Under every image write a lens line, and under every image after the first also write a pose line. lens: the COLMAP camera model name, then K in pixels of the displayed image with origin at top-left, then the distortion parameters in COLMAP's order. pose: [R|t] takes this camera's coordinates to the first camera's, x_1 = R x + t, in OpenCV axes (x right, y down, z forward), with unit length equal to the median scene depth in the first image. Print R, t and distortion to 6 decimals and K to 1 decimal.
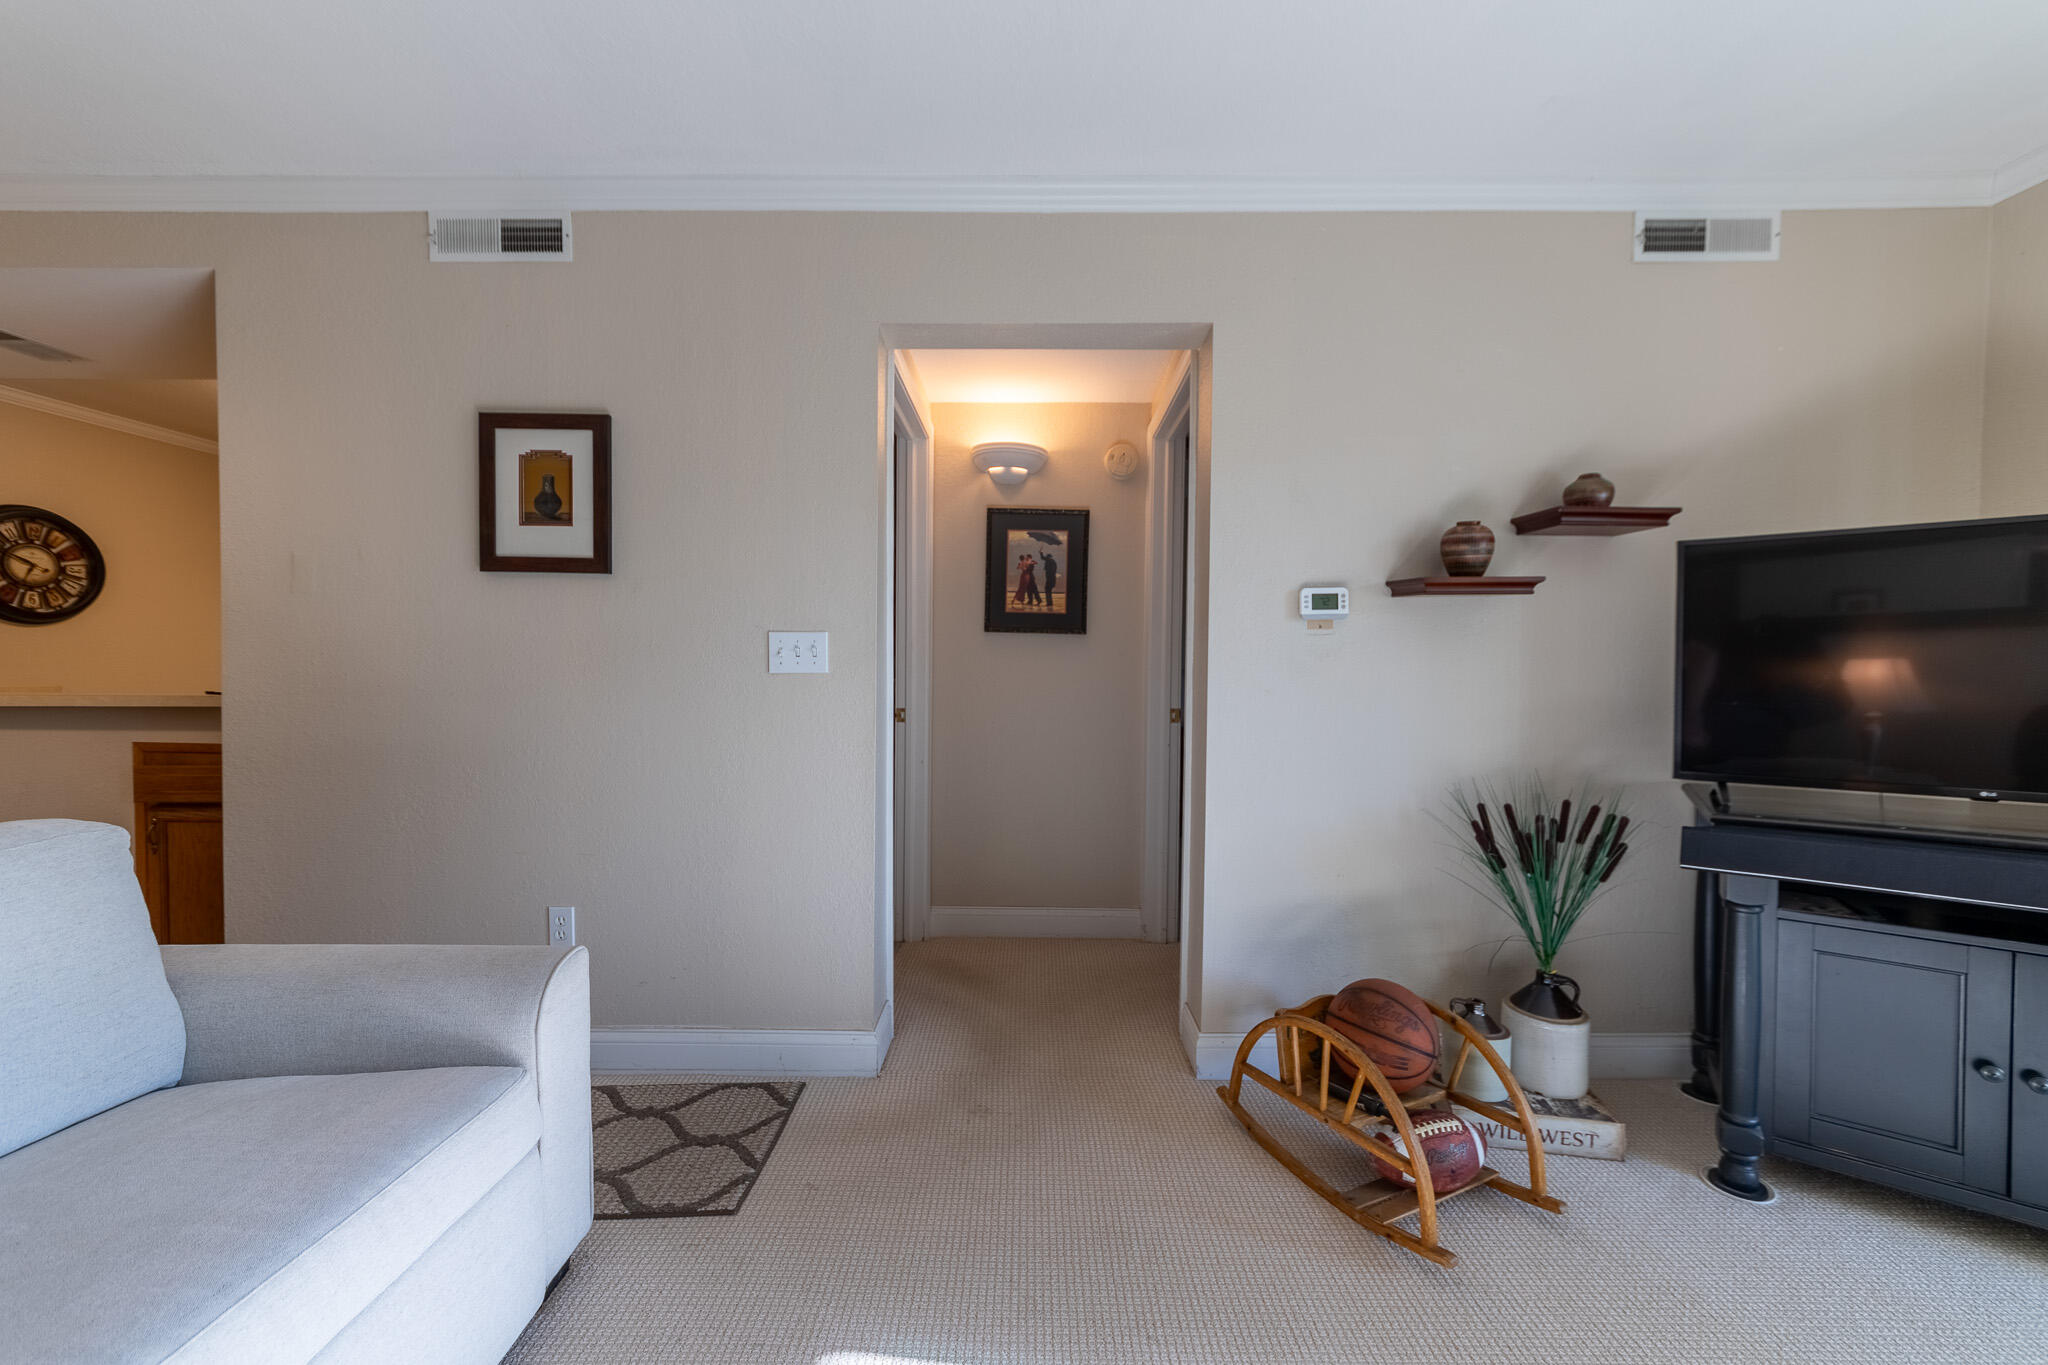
lens RADIAL K [[765.7, 0, 1029.0], [0, 765.7, 685.3], [0, 0, 1]] dist [0.000363, 0.000544]
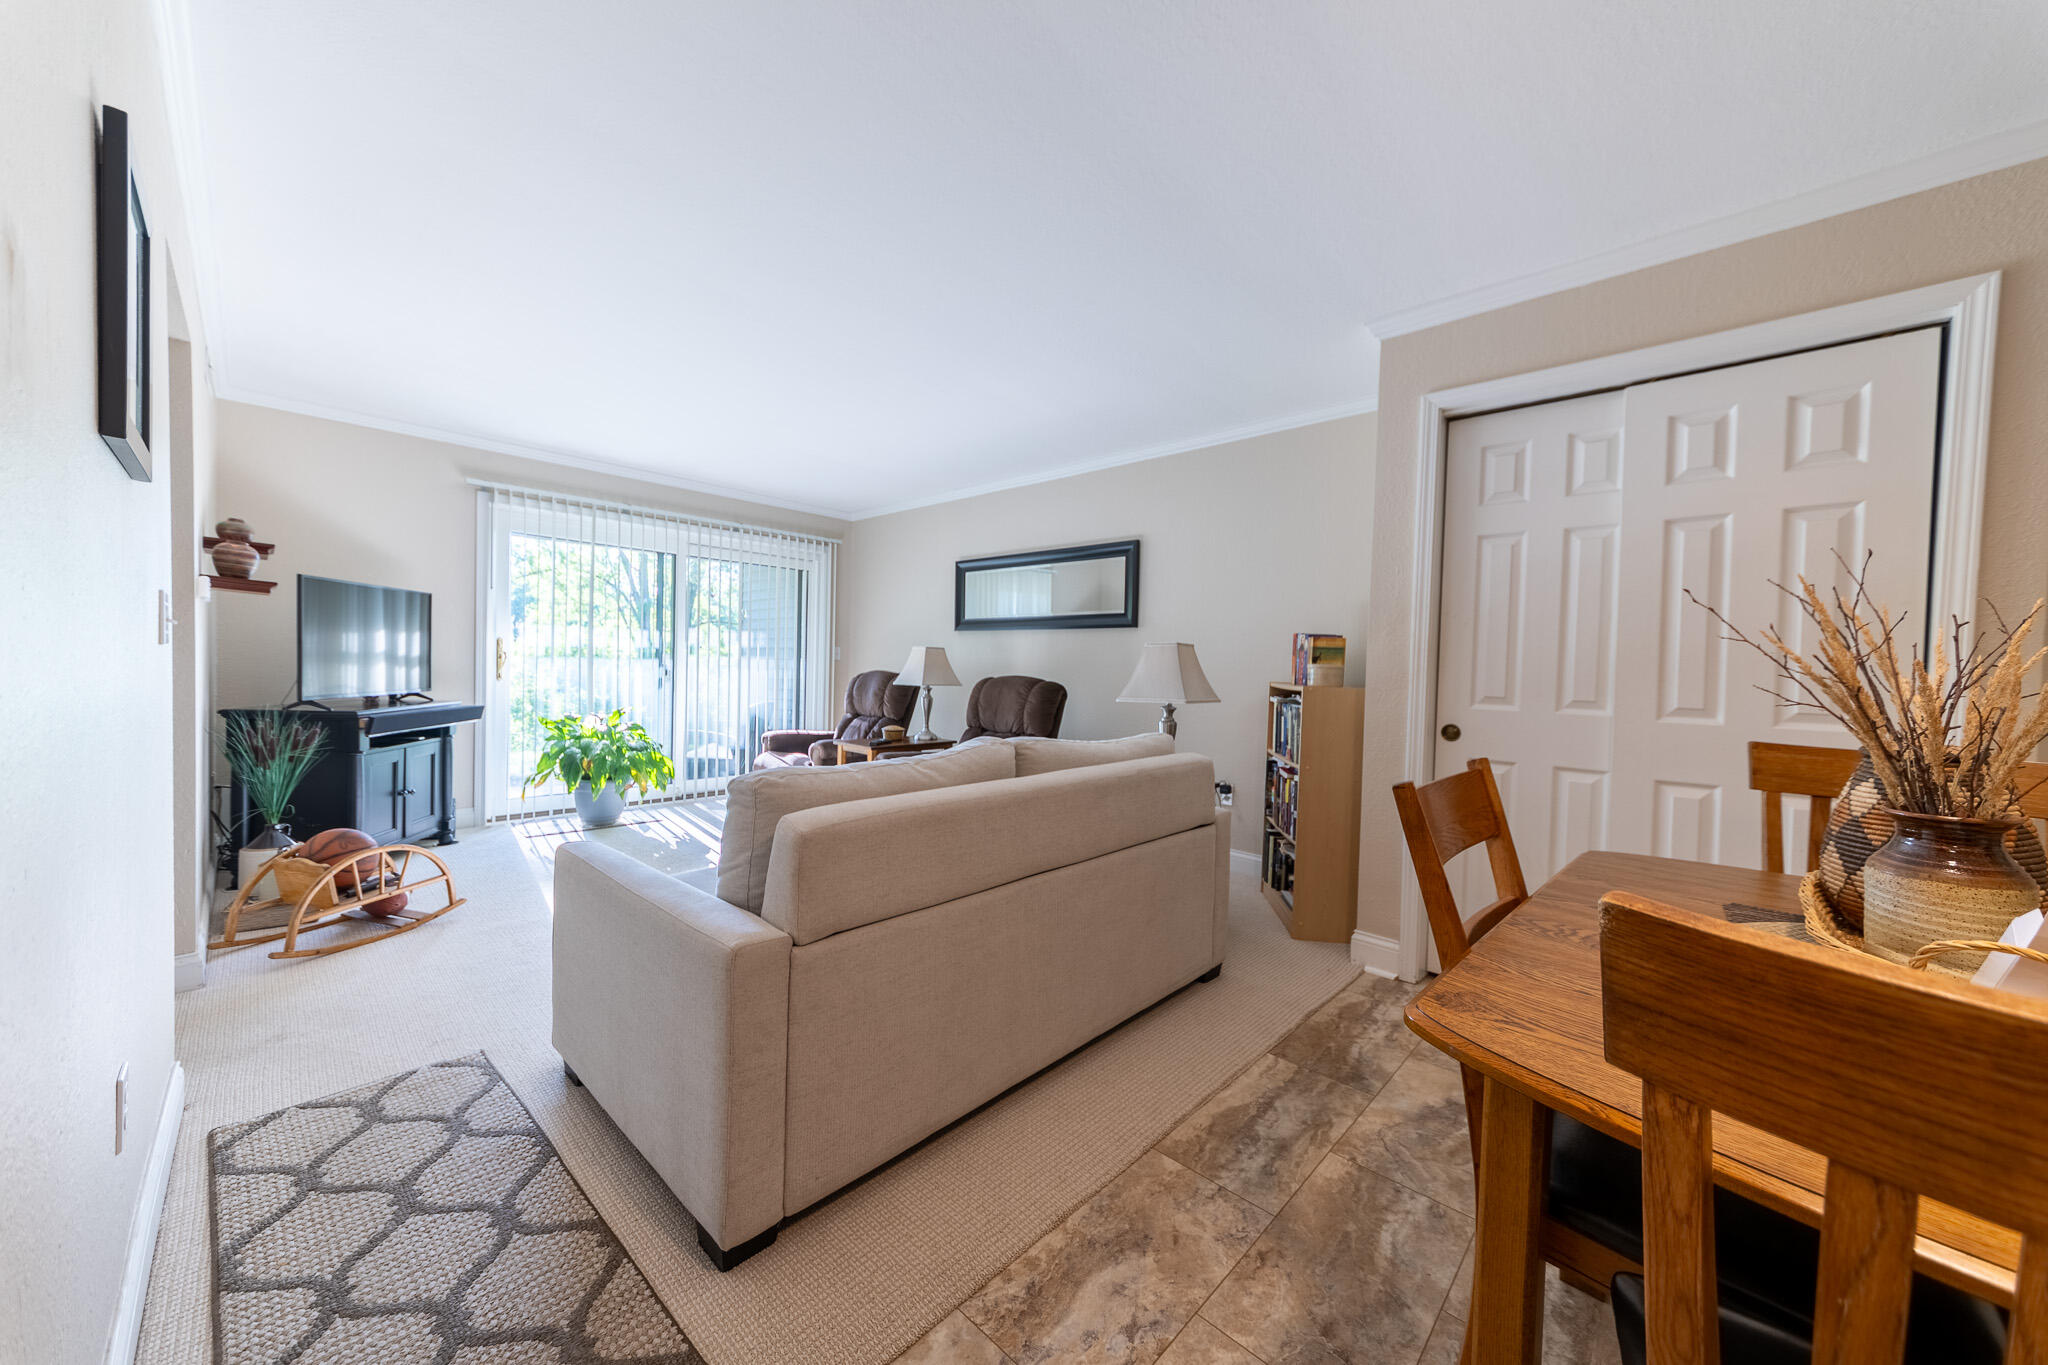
lens RADIAL K [[723.6, 0, 1026.7], [0, 723.6, 679.2], [0, 0, 1]] dist [-0.000127, 0.000211]
pose [[-0.730859, -0.036108, 0.681573, -1.461851], [-0.012377, 0.999137, 0.039660, -0.019394], [-0.682417, 0.020550, -0.730674, 0.948658]]
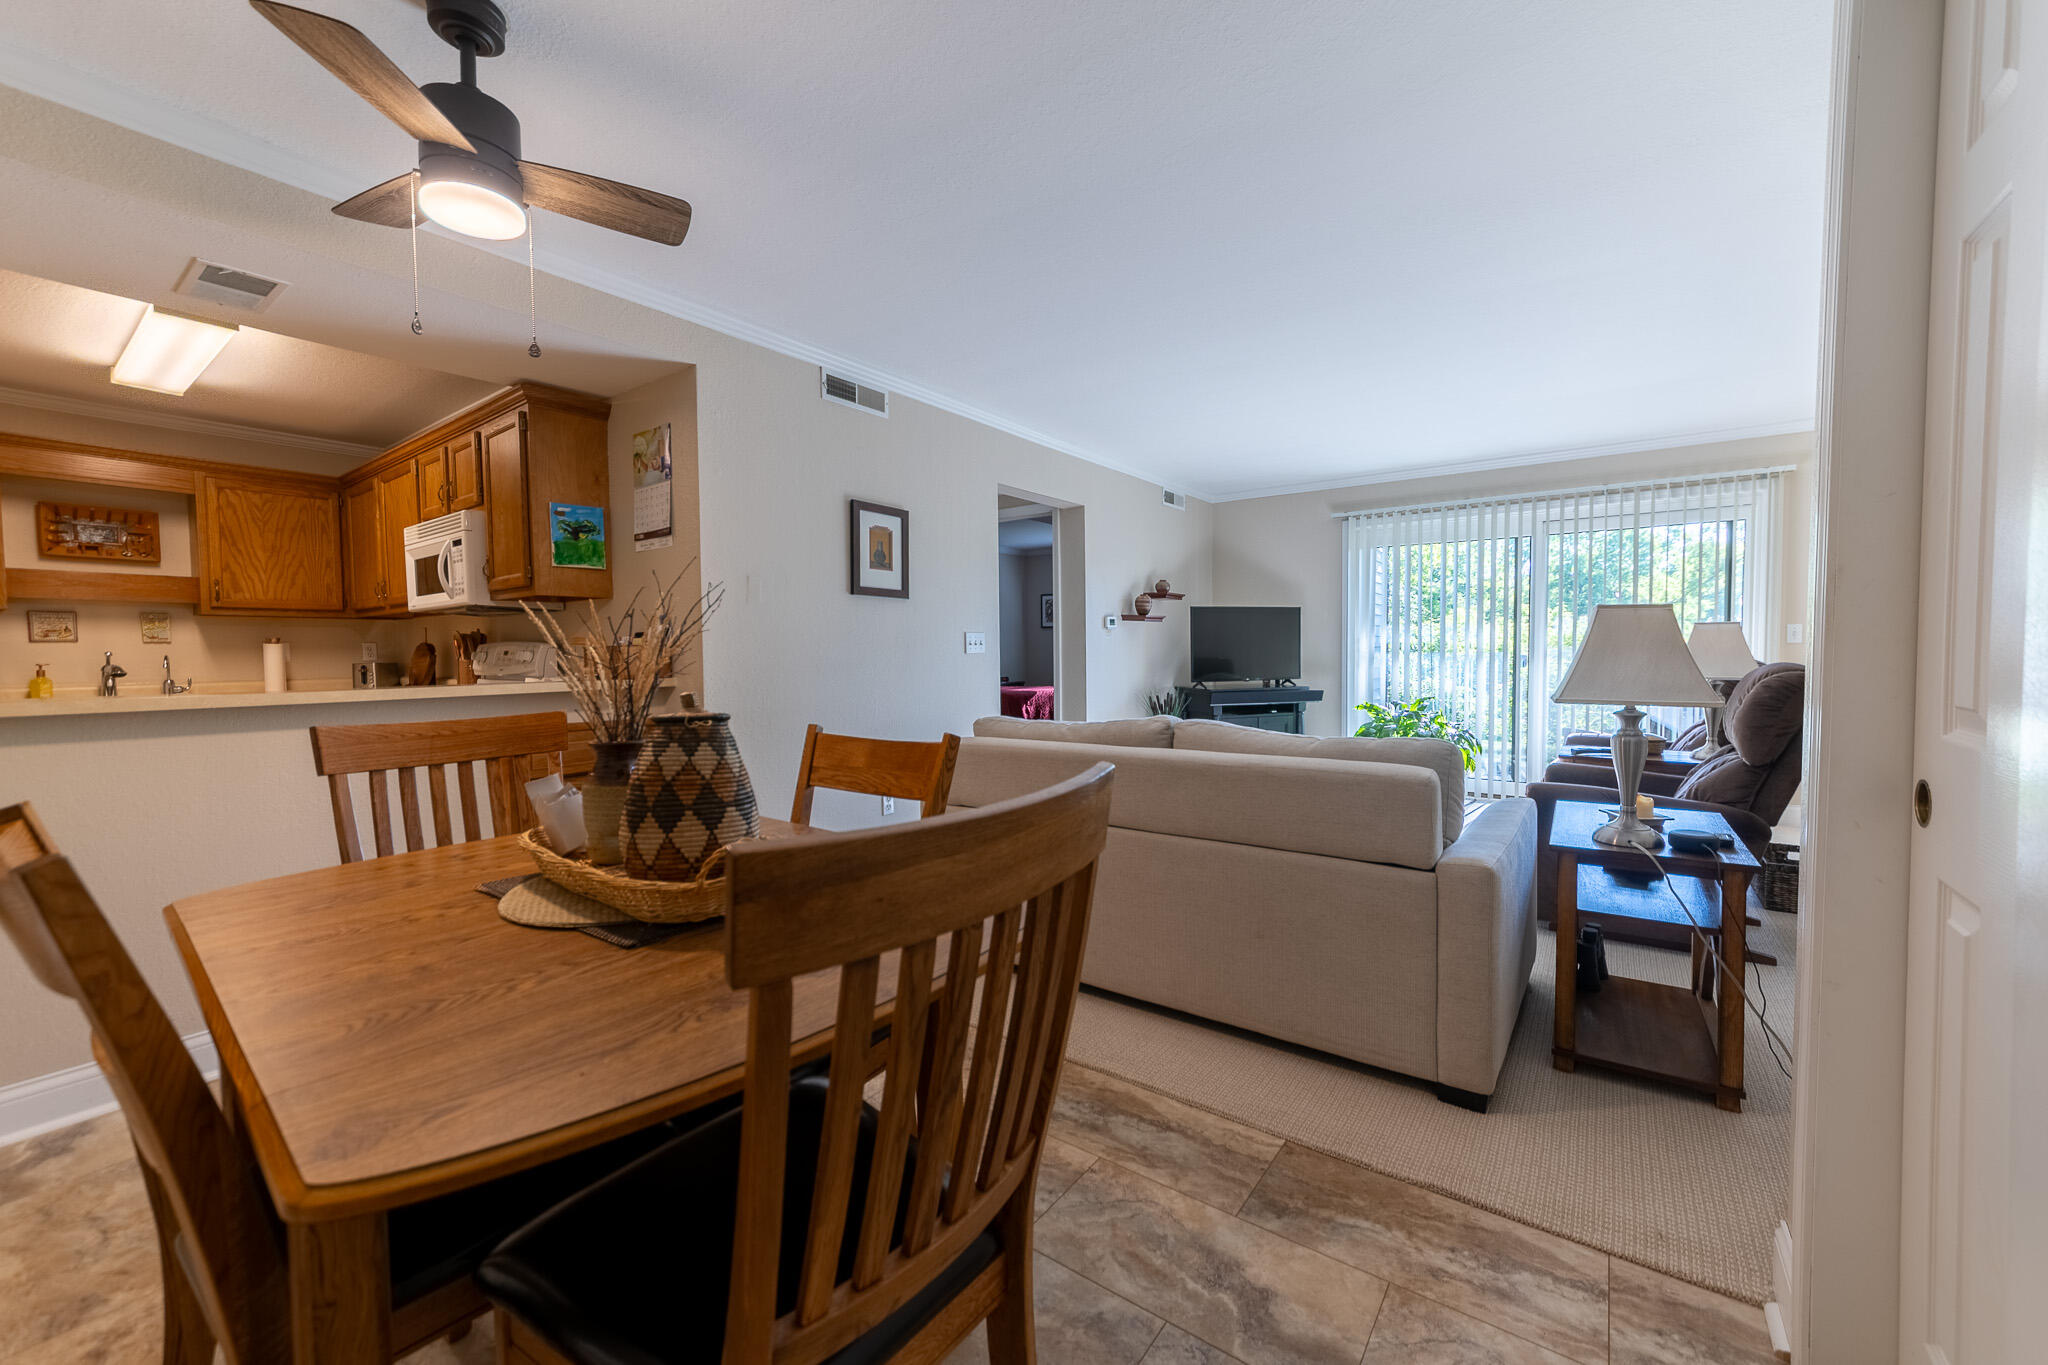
lens RADIAL K [[788.5, 0, 1029.1], [0, 788.5, 684.1], [0, 0, 1]] dist [-0.000737, 0.000234]
pose [[0.587186, -0.046168, 0.808135, -1.881230], [0.034897, 0.998888, 0.031710, 0.003112], [-0.808700, 0.009582, 0.588144, -0.309822]]
